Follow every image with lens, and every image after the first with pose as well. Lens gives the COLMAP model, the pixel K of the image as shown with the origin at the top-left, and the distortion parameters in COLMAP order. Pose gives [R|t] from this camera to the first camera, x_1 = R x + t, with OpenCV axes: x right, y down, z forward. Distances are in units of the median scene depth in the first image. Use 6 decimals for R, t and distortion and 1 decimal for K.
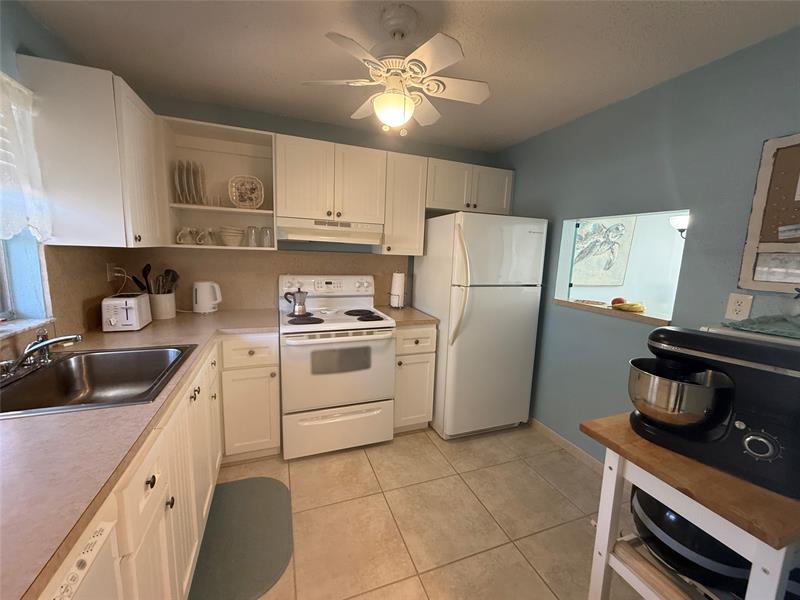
lens RADIAL K [[320.2, 0, 397.8], [0, 320.2, 298.6], [0, 0, 1]] dist [0.000224, 0.000092]
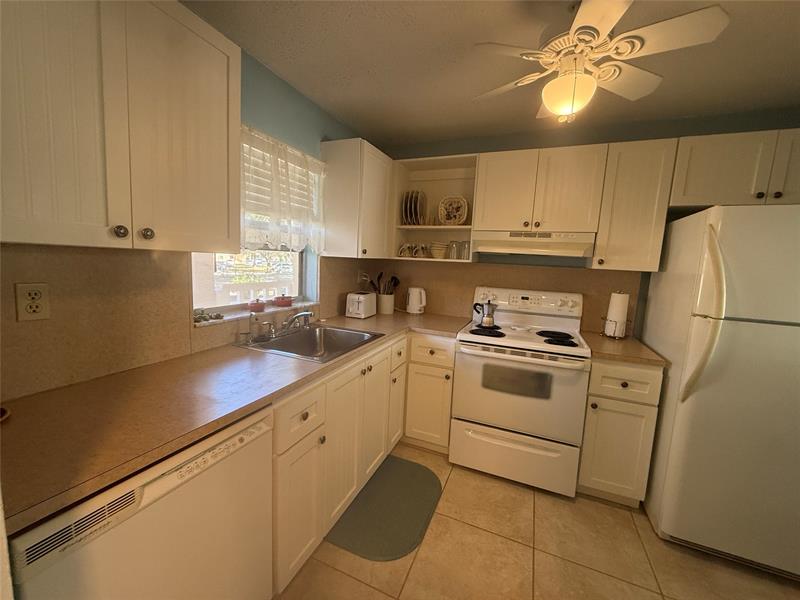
lens RADIAL K [[320.2, 0, 398.2], [0, 320.2, 297.9], [0, 0, 1]] dist [-0.001238, 0.000298]
pose [[0.721196, 0.080705, -0.688014, 0.193547], [-0.120084, 0.992719, -0.009429, 0.004932], [0.682244, 0.089419, 0.725636, 0.082282]]
